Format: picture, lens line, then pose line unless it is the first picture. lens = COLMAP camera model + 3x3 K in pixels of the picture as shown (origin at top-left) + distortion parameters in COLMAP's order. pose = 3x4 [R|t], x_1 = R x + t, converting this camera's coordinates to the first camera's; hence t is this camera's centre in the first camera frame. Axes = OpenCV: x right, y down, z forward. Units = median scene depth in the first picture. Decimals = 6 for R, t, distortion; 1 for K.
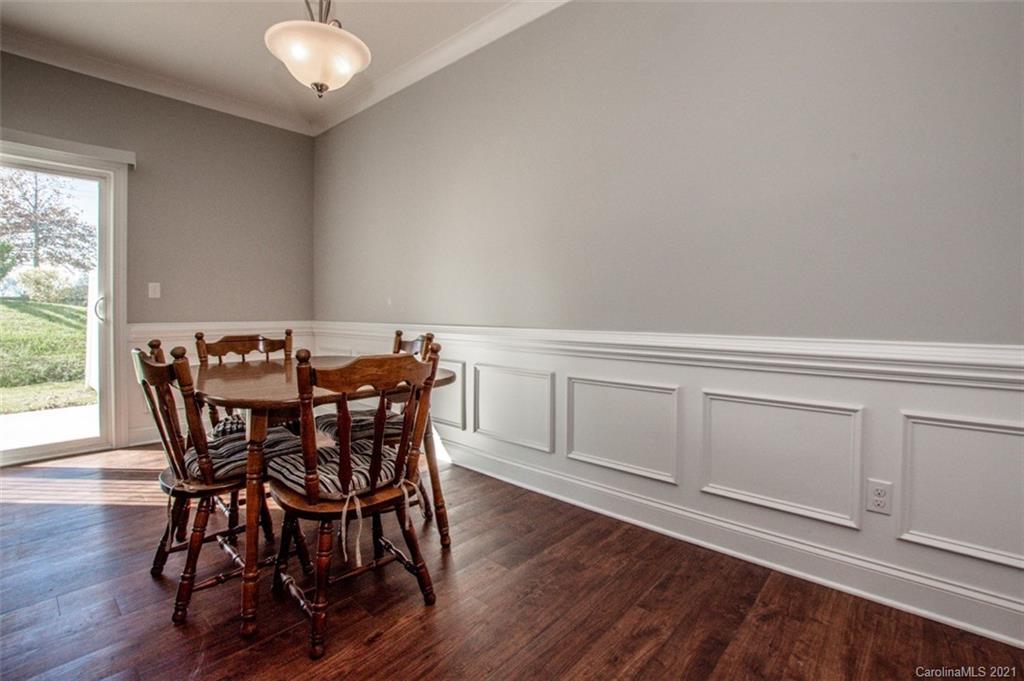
lens RADIAL K [[450.1, 0, 517.0], [0, 450.1, 338.6], [0, 0, 1]] dist [-0.027990, 0.000307]
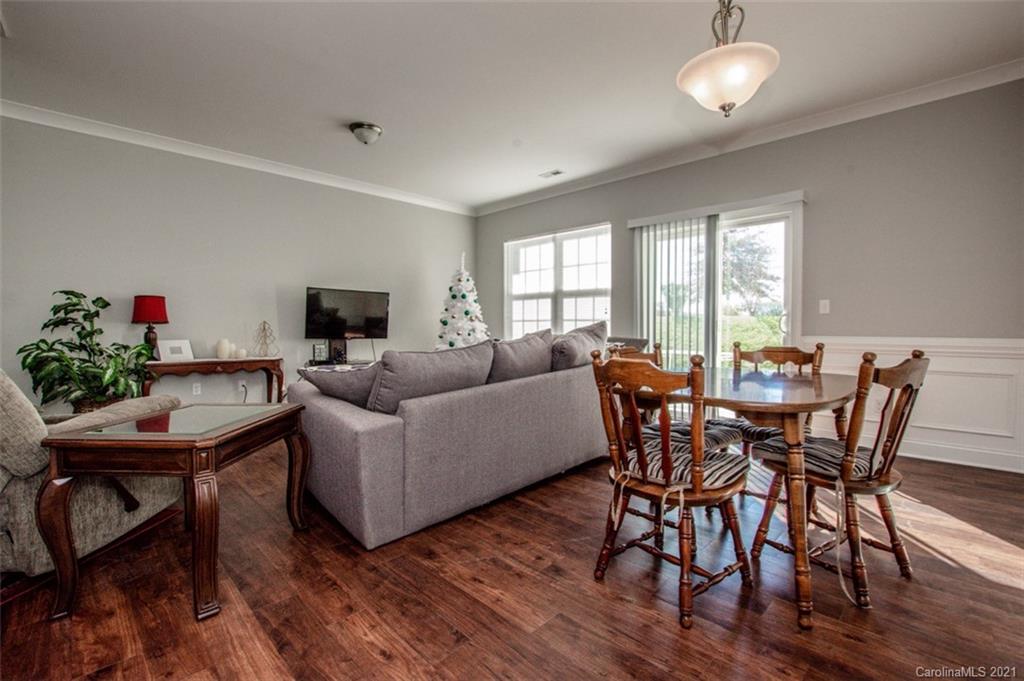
lens RADIAL K [[450.1, 0, 517.0], [0, 450.1, 338.6], [0, 0, 1]] dist [-0.027990, 0.000307]
pose [[-0.054518, 0.020922, -0.998294, 0.447740], [-0.062428, 0.997753, 0.024320, -0.012435], [0.996559, 0.063647, -0.053089, 0.418184]]
